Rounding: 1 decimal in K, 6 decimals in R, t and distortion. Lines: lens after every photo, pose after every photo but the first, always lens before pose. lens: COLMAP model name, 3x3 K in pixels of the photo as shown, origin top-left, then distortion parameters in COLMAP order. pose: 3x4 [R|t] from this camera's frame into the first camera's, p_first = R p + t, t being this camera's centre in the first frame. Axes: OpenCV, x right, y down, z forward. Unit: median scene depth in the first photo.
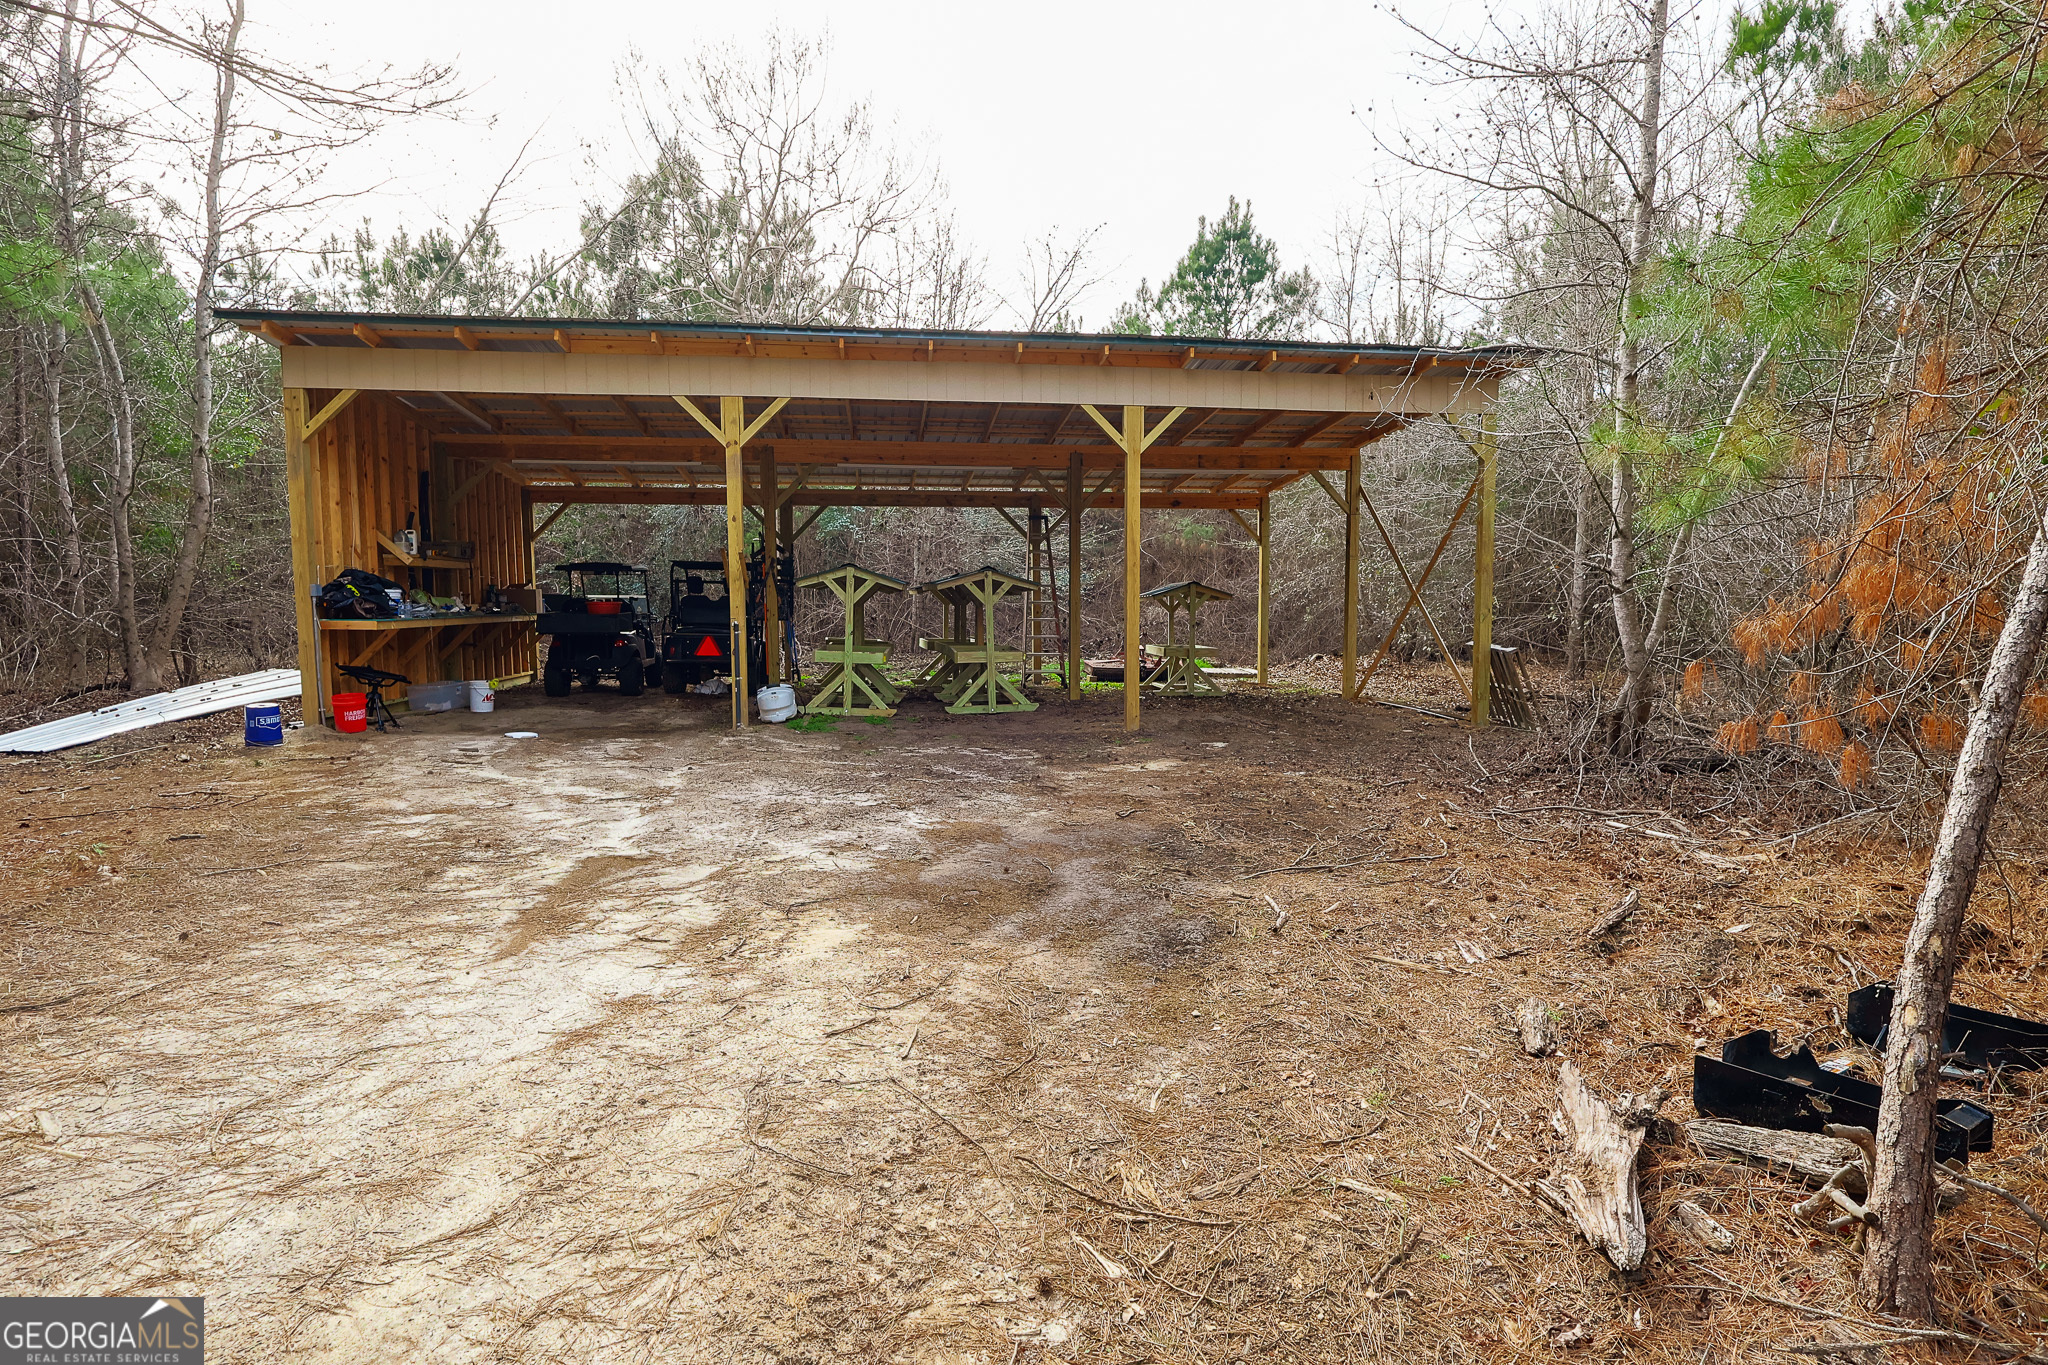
lens RADIAL K [[1046.5, 0, 1021.4], [0, 1046.5, 681.3], [0, 0, 1]] dist [-0.001842, -0.000038]
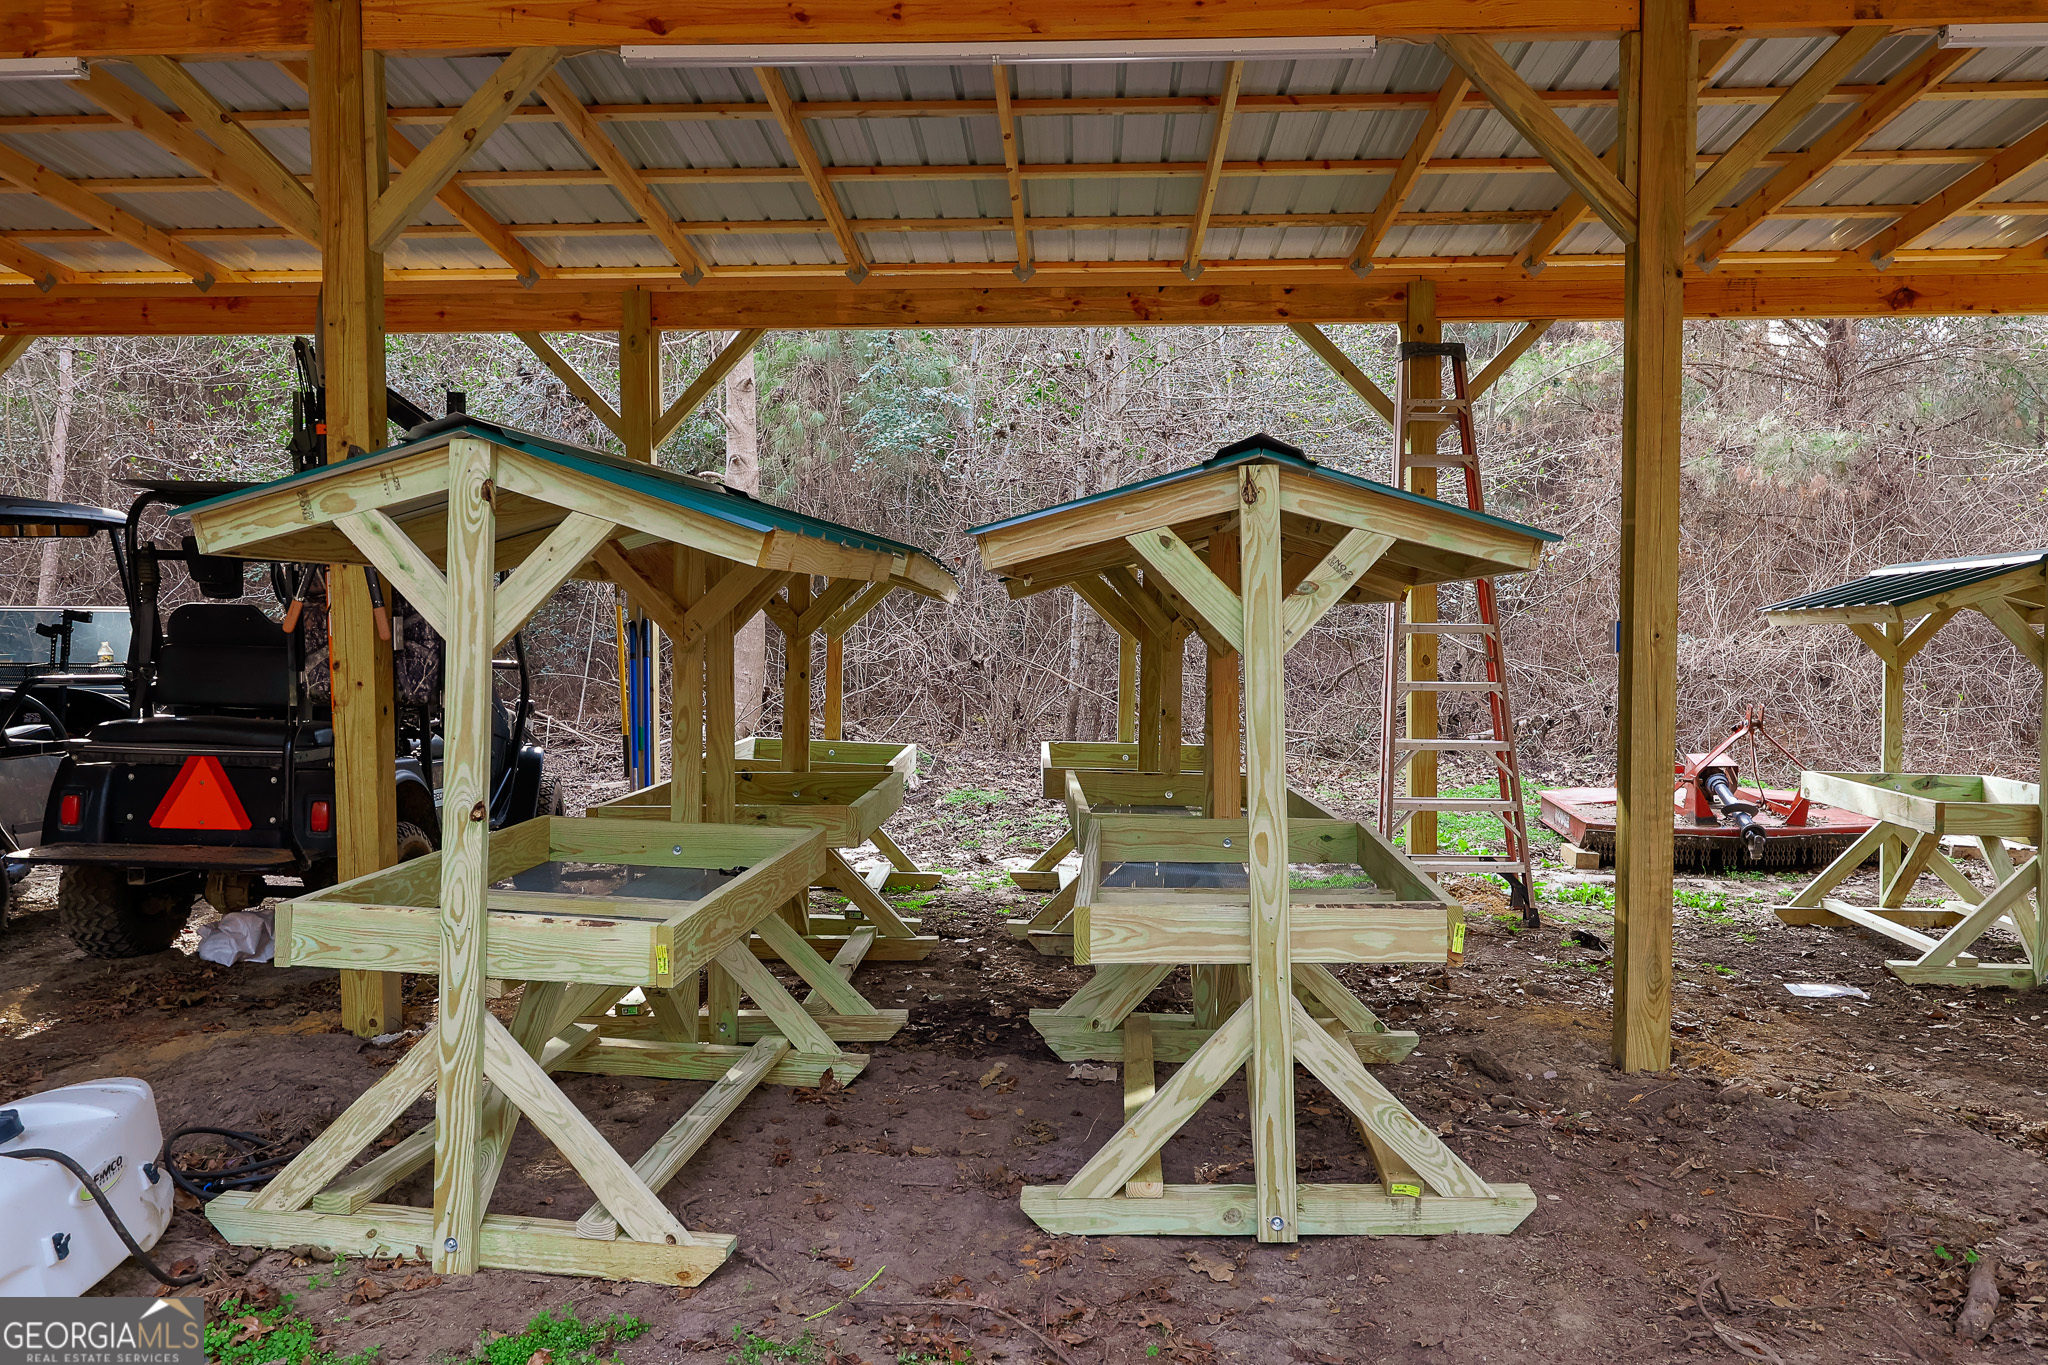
lens RADIAL K [[1626.7, 0, 1025.6], [0, 1626.7, 674.8], [0, 0, 1]] dist [-0.001002, 0.000737]
pose [[0.984229, 0.008948, -0.176674, -0.021101], [-0.016293, 0.999060, -0.040167, -0.056168], [0.176149, 0.042412, 0.983449, 0.700669]]
